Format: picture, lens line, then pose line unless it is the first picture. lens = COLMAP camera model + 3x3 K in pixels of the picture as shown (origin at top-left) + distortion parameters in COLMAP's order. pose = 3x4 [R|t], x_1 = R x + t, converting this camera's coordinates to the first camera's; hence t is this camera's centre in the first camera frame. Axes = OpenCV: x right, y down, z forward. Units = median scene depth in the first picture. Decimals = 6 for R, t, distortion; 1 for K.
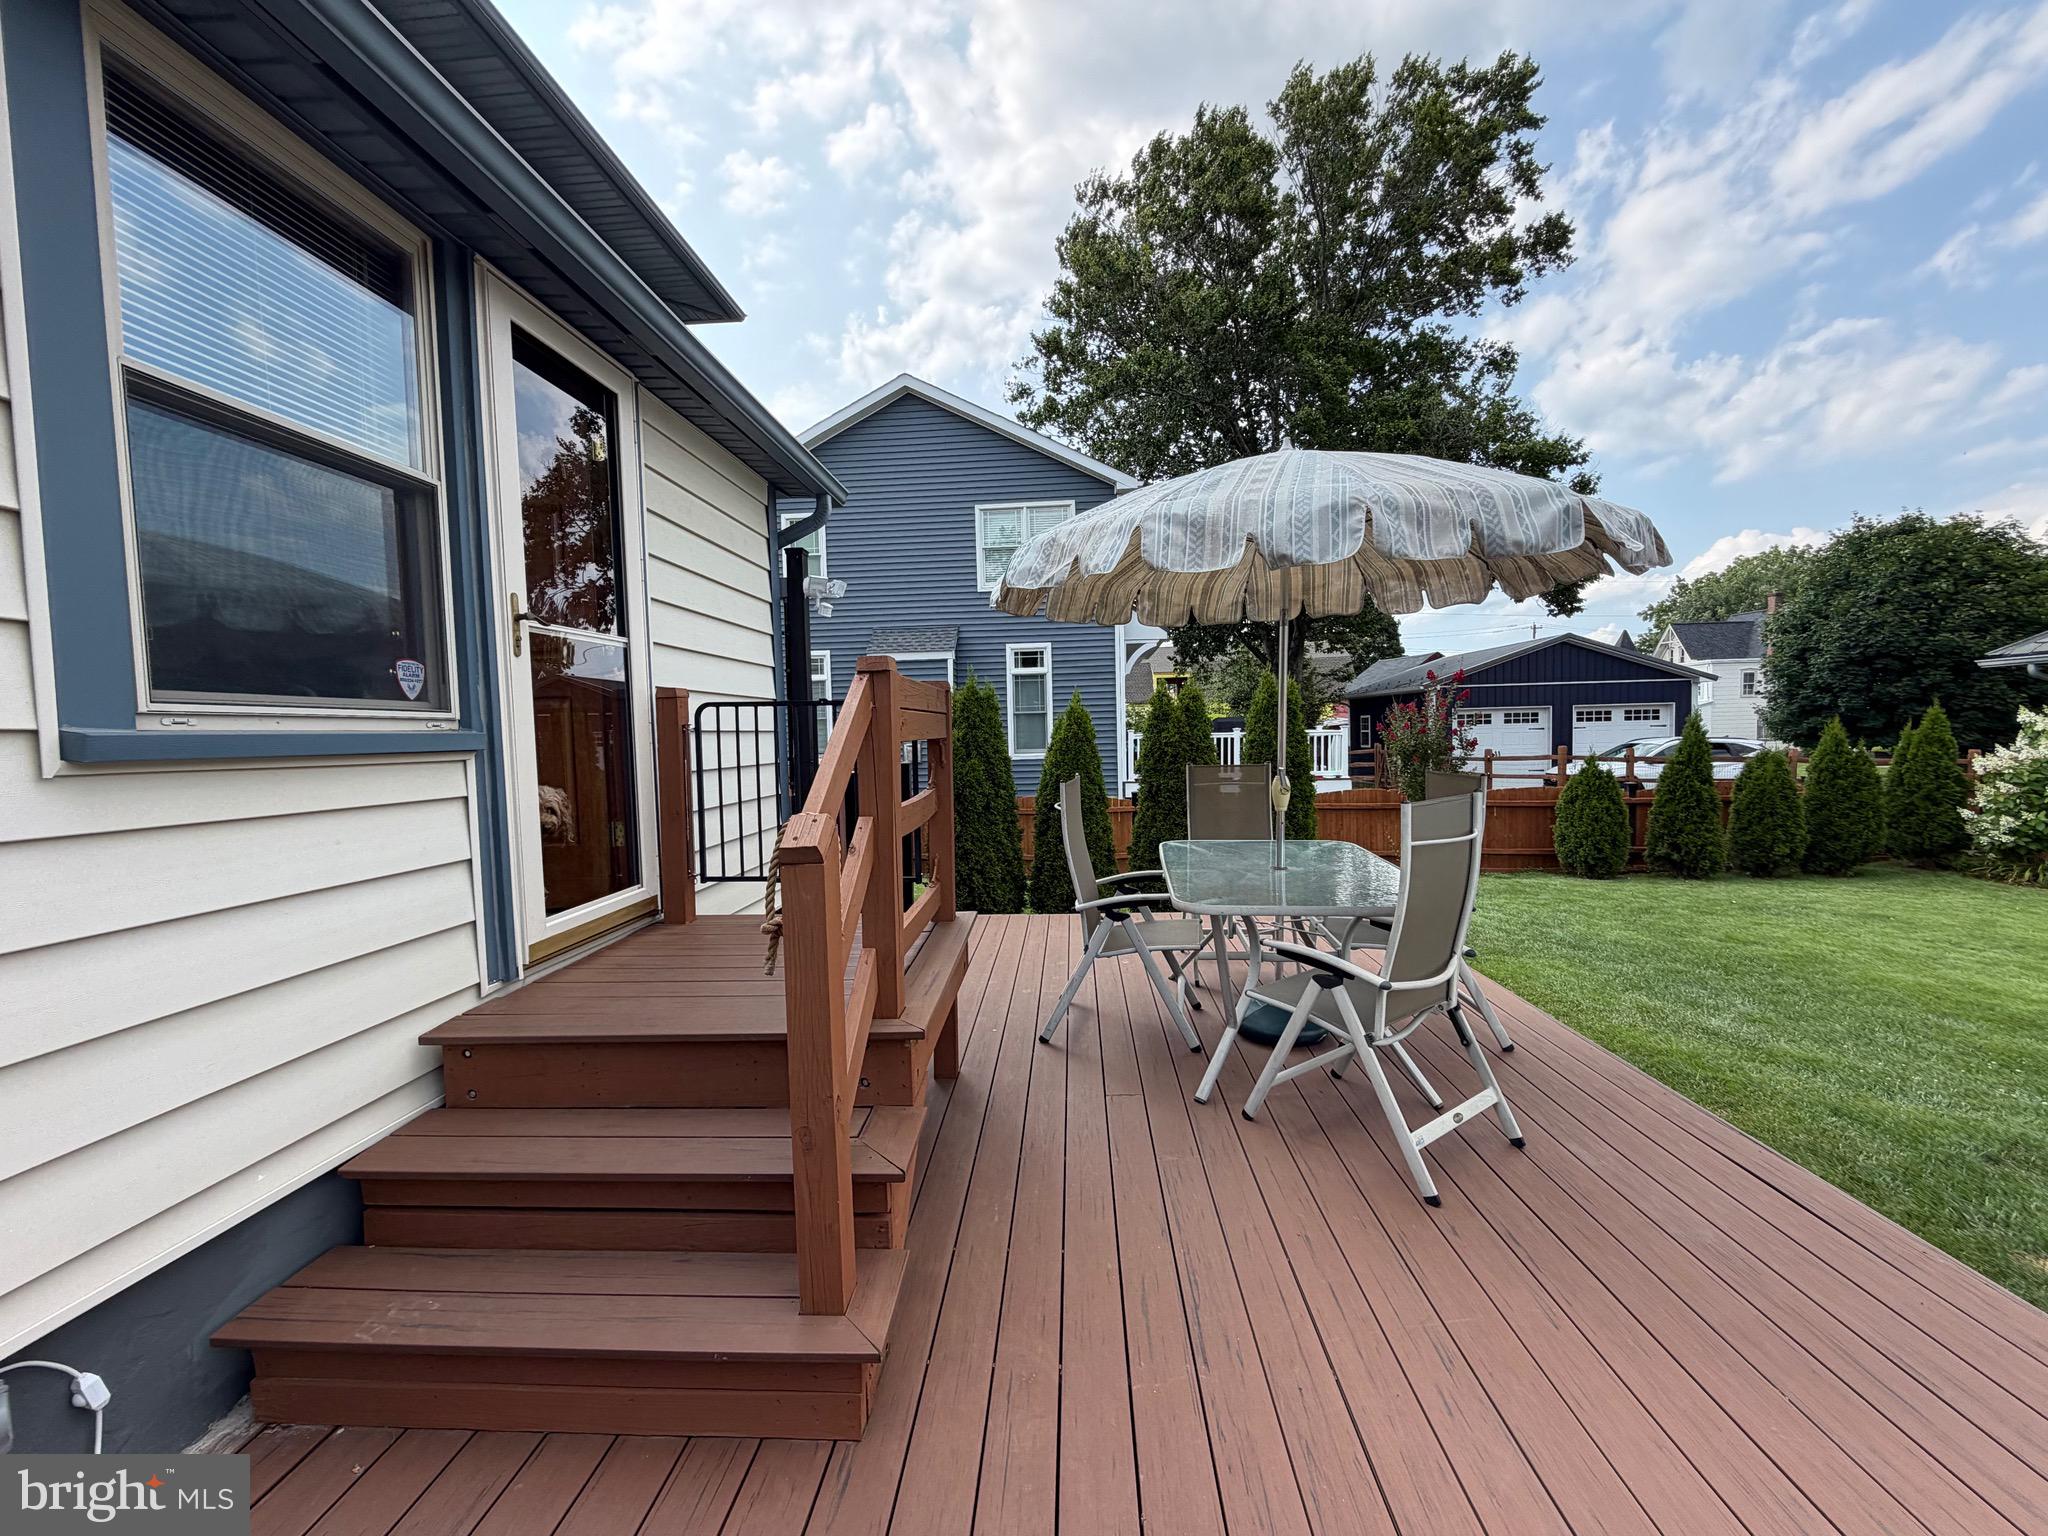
lens RADIAL K [[814.5, 0, 1014.3], [0, 814.5, 760.5], [0, 0, 1]] dist [-0.000260, -0.000108]
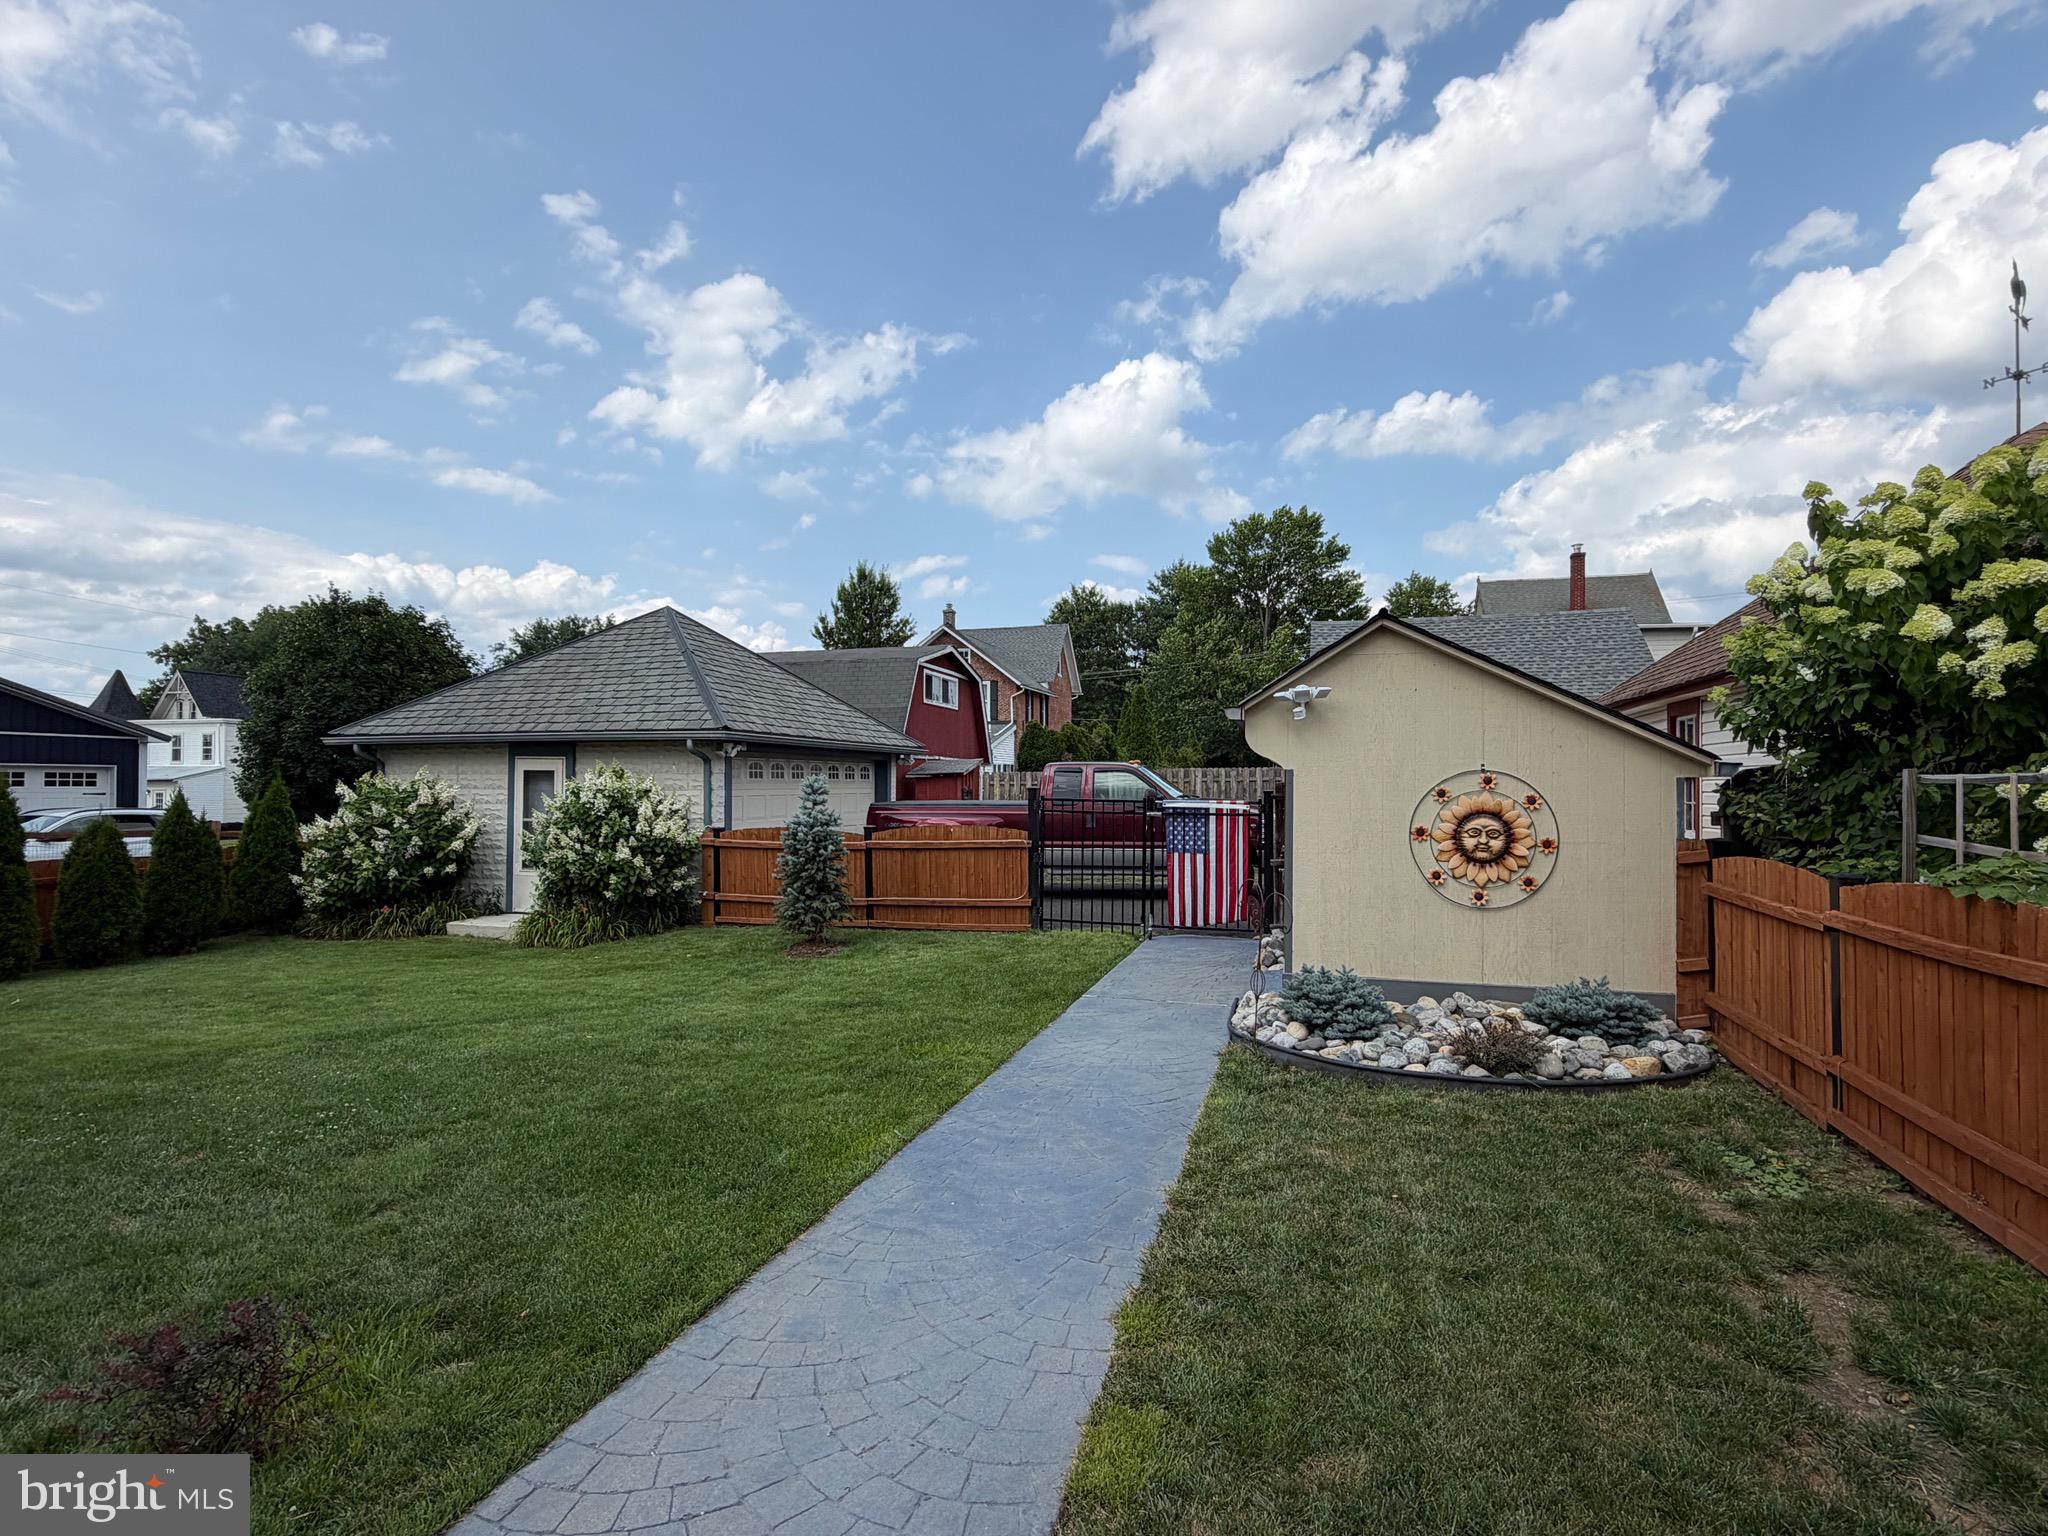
lens RADIAL K [[995.7, 0, 1036.1], [0, 995.7, 763.1], [0, 0, 1]] dist [-0.000311, 0.000243]
pose [[0.206385, 0.047660, 0.977310, 0.275246], [0.026610, 0.998170, -0.054297, 0.033266], [-0.978109, 0.037212, 0.204739, -0.713922]]
